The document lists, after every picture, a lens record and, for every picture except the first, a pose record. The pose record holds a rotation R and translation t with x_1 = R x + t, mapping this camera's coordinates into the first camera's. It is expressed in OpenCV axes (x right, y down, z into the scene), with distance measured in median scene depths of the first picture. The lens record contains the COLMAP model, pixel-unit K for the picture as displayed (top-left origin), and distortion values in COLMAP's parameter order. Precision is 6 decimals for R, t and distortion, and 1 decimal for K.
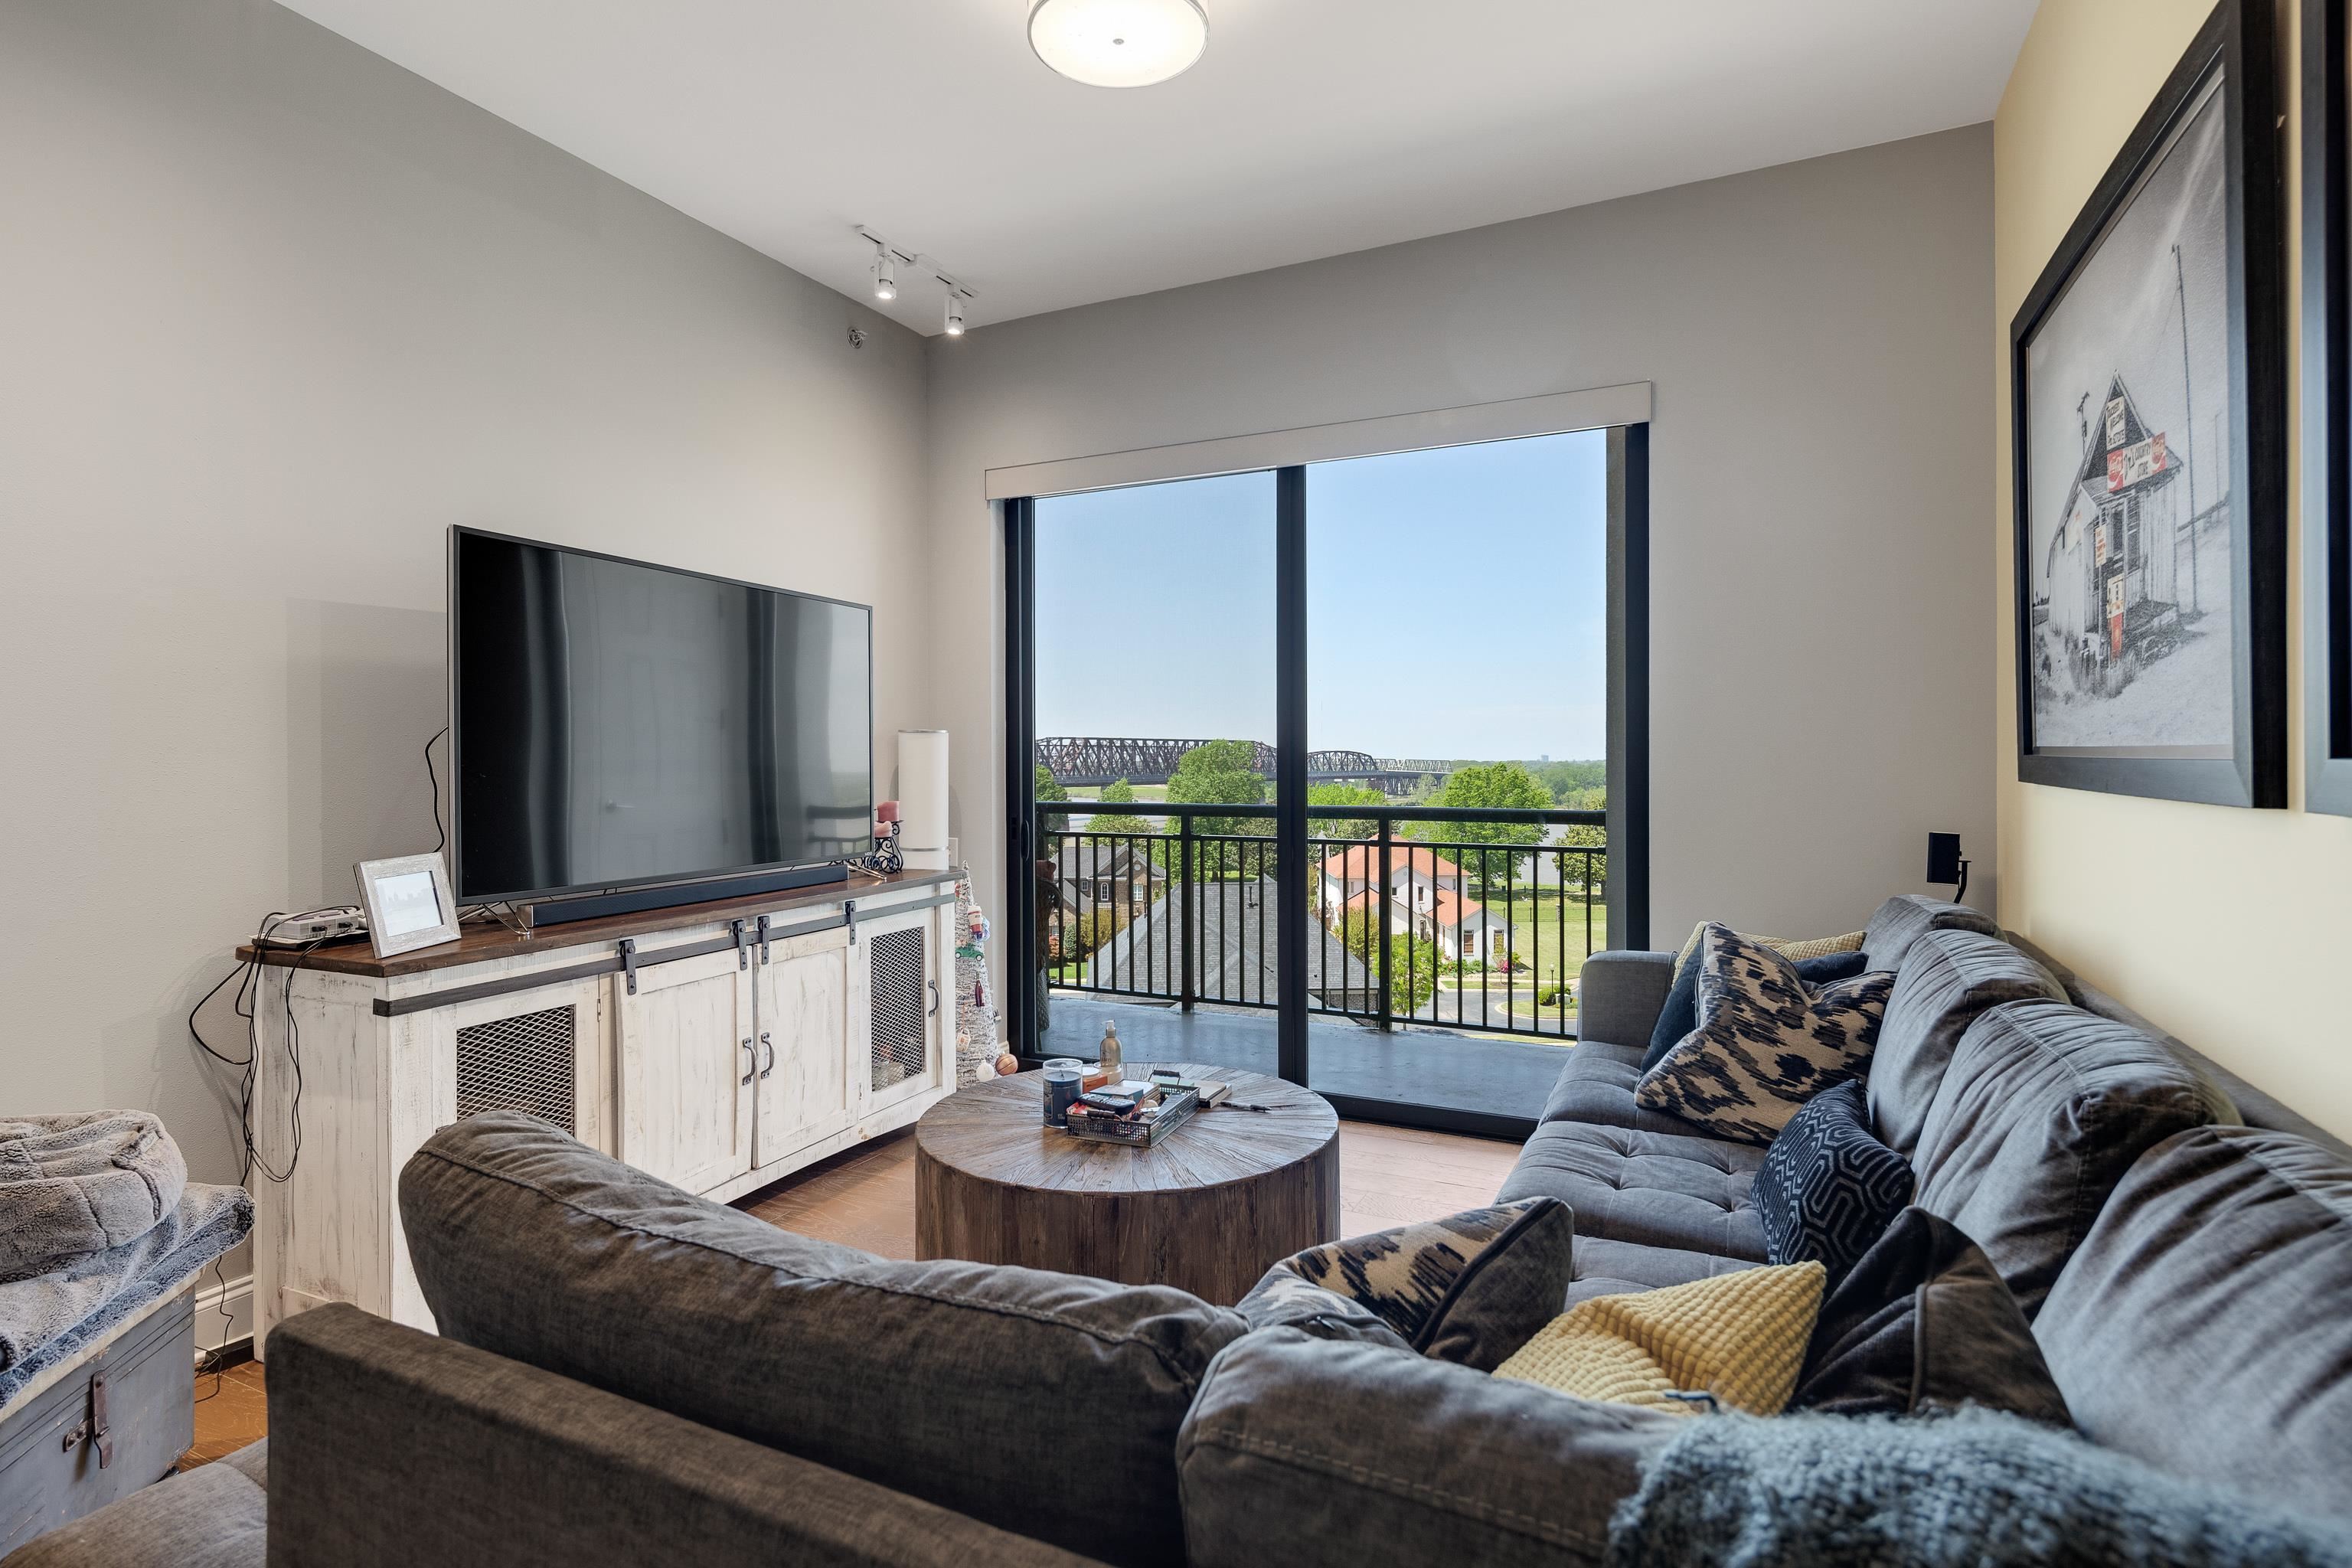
lens RADIAL K [[1149.4, 0, 1181.4], [0, 1149.4, 766.7], [0, 0, 1]] dist [-0.004557, -0.000477]
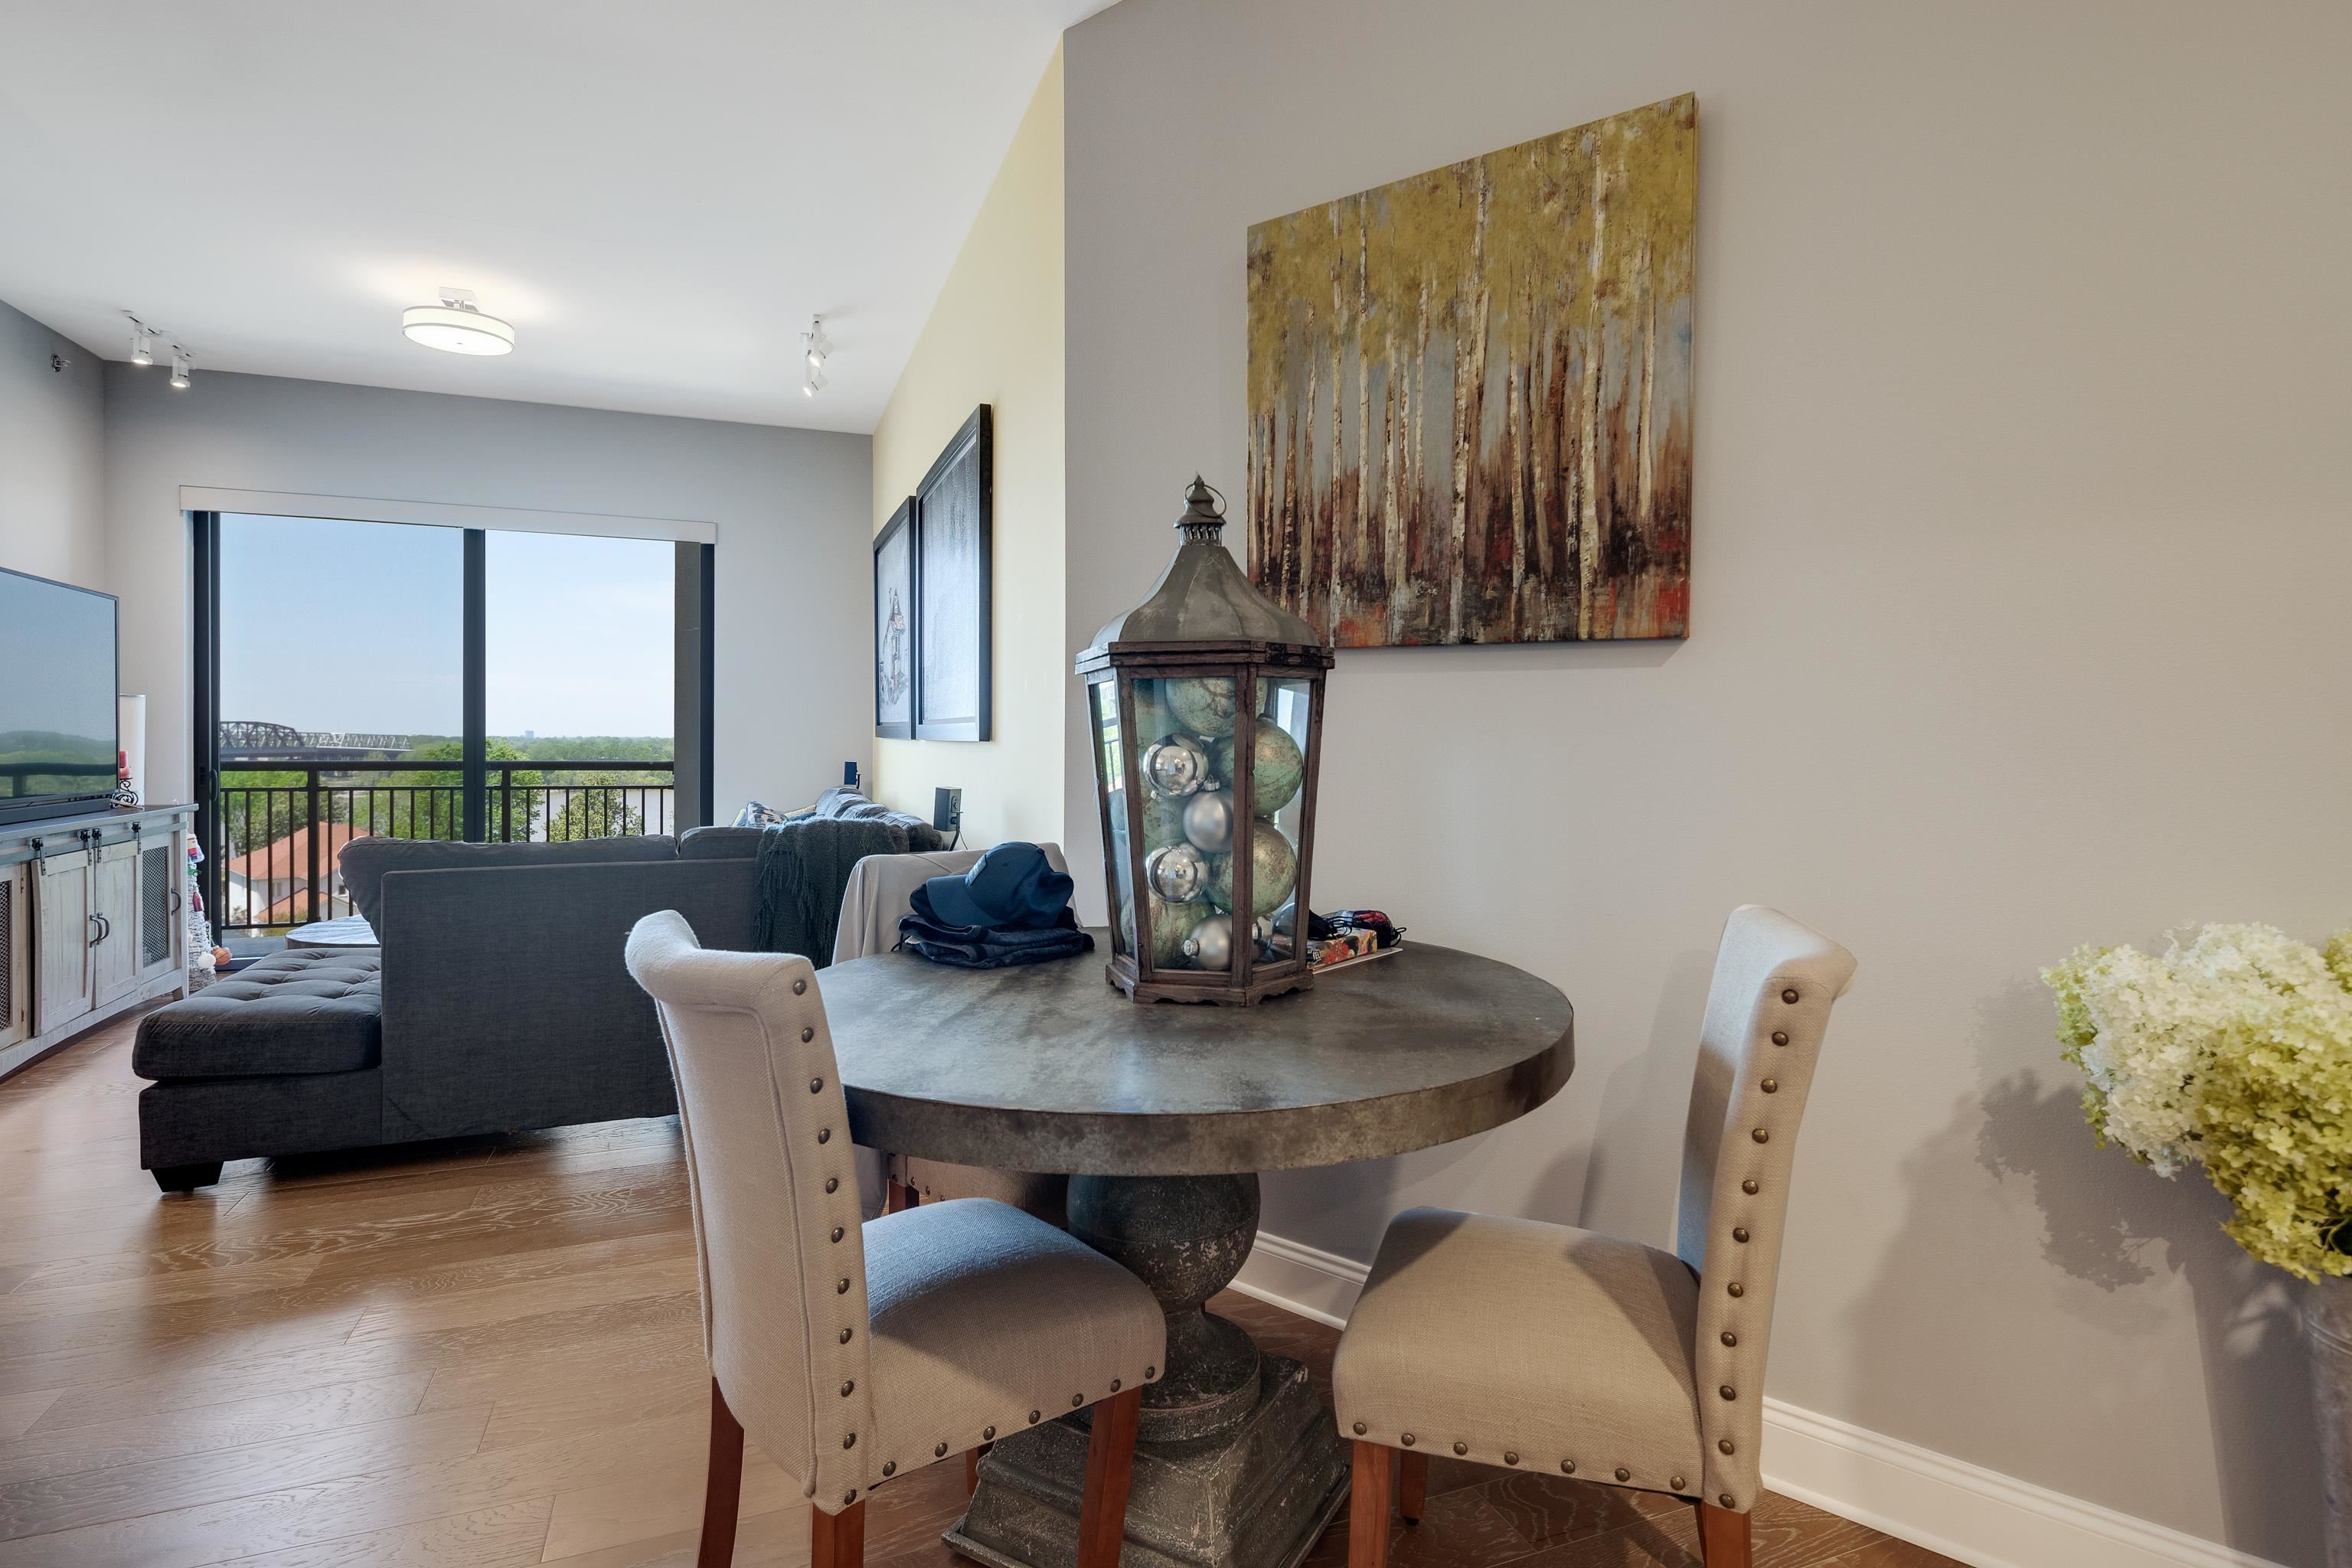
lens RADIAL K [[1149.4, 0, 1182.5], [0, 1149.4, 765.7], [0, 0, 1]] dist [-0.004557, -0.000477]
pose [[0.677272, -0.009390, 0.735673, -0.386880], [-0.004243, 0.999852, 0.016668, 0.019512], [-0.735721, -0.014411, 0.677132, -0.709680]]
